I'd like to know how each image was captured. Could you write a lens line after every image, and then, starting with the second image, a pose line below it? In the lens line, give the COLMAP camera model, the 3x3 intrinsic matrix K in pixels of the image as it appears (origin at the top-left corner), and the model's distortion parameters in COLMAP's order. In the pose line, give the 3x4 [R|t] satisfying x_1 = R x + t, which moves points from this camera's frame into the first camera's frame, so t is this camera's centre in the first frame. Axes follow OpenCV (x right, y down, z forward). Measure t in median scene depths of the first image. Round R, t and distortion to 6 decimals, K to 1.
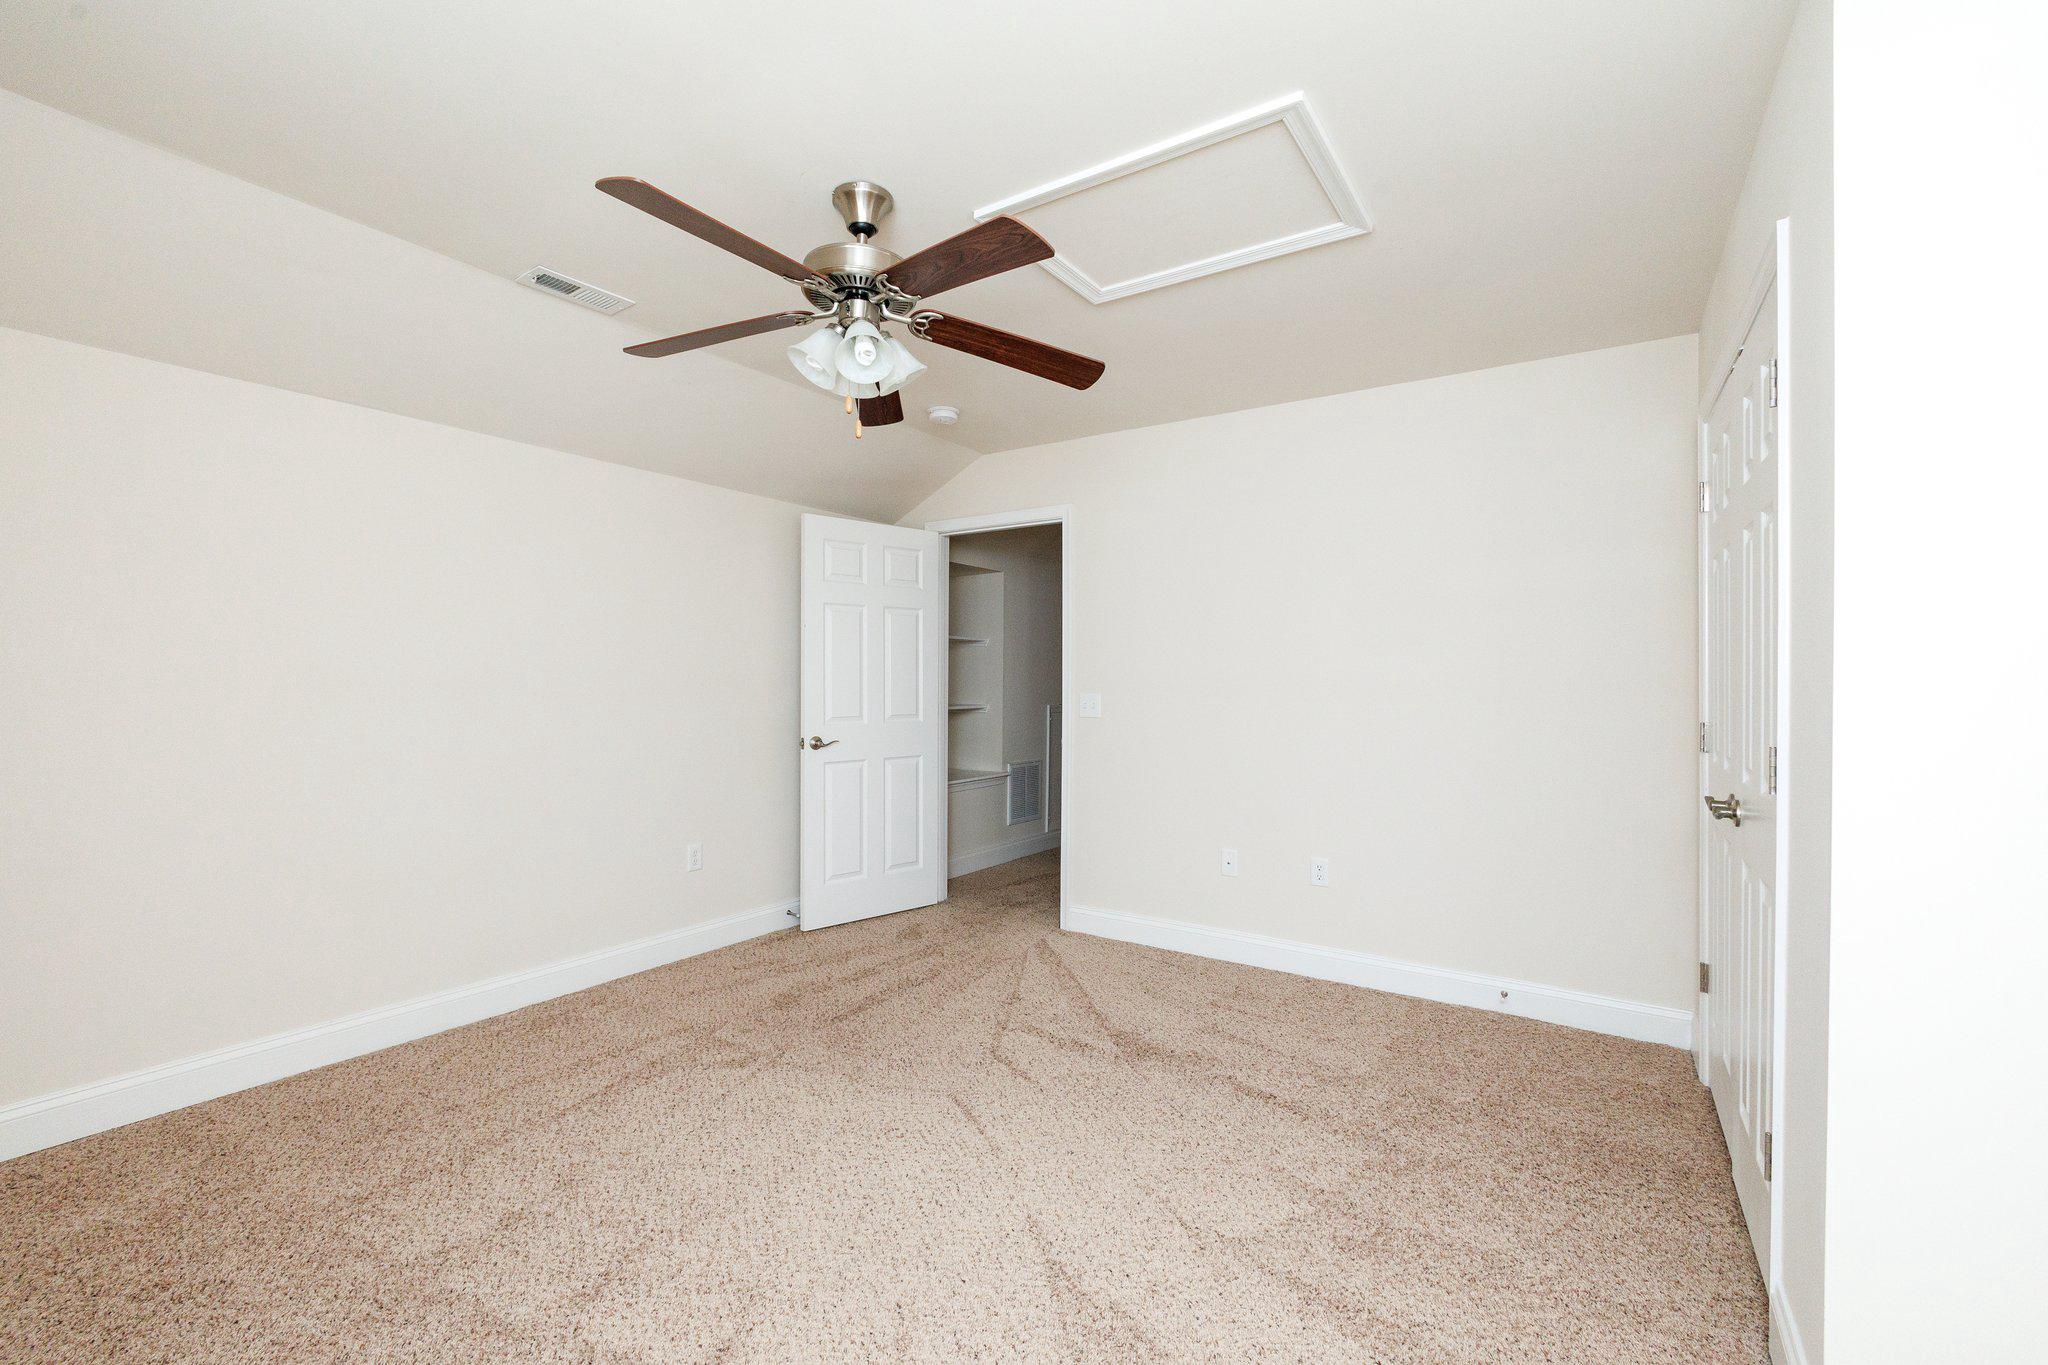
lens RADIAL K [[876.9, 0, 1019.3], [0, 876.9, 685.9], [0, 0, 1]] dist [0.001286, -0.000154]
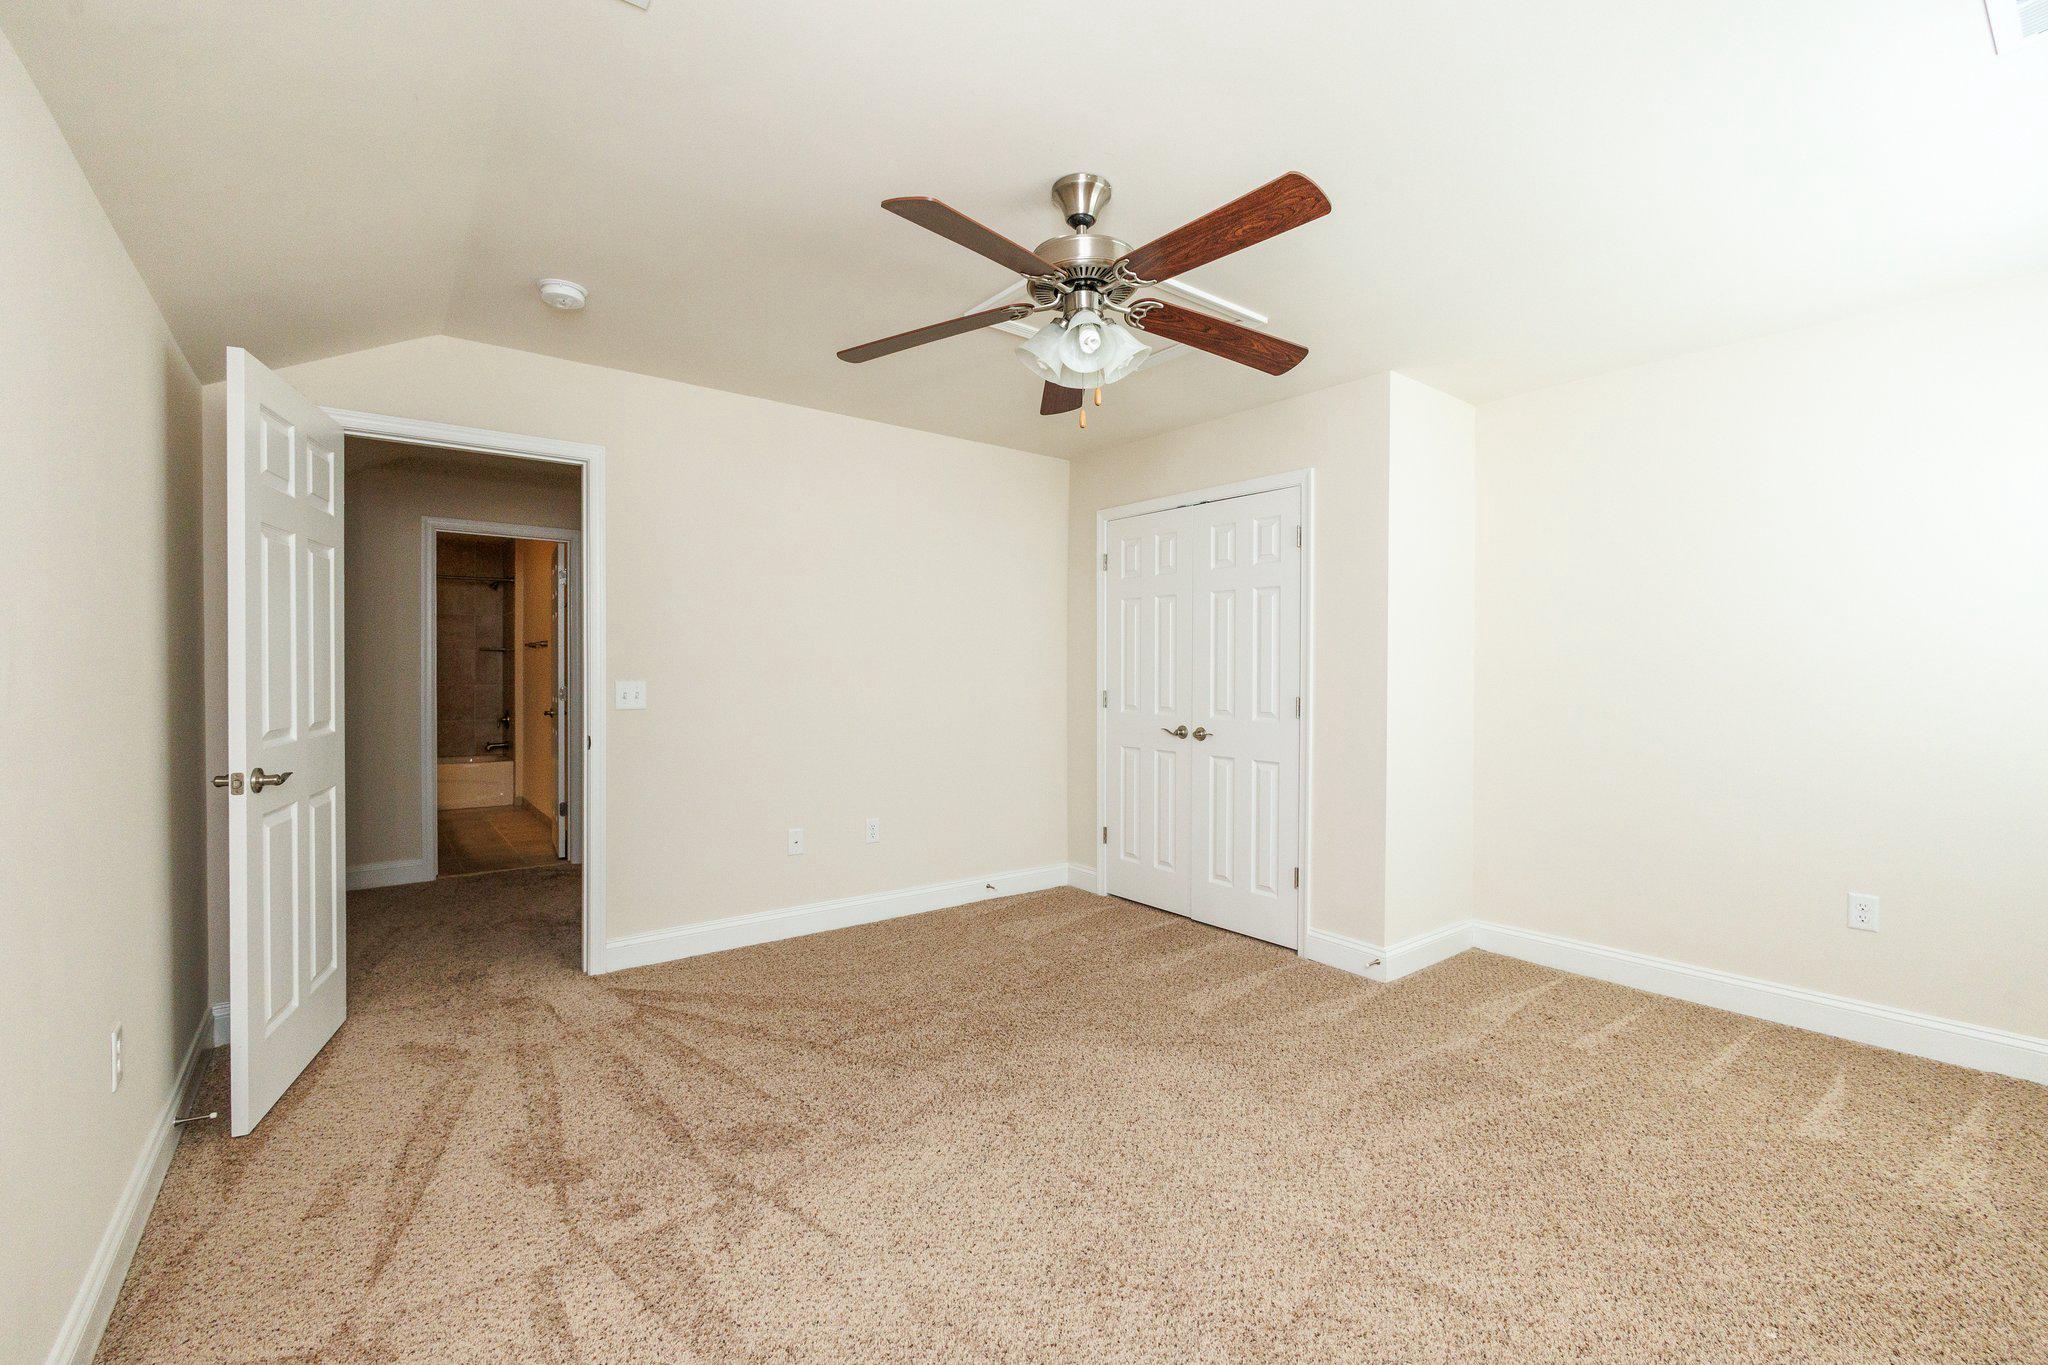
lens RADIAL K [[876.9, 0, 1019.3], [0, 876.9, 685.9], [0, 0, 1]] dist [0.001286, -0.000154]
pose [[0.319256, -0.022780, 0.947395, -0.663272], [0.004951, 0.999737, 0.022370, -0.005314], [-0.947656, -0.002451, 0.319285, 0.423027]]
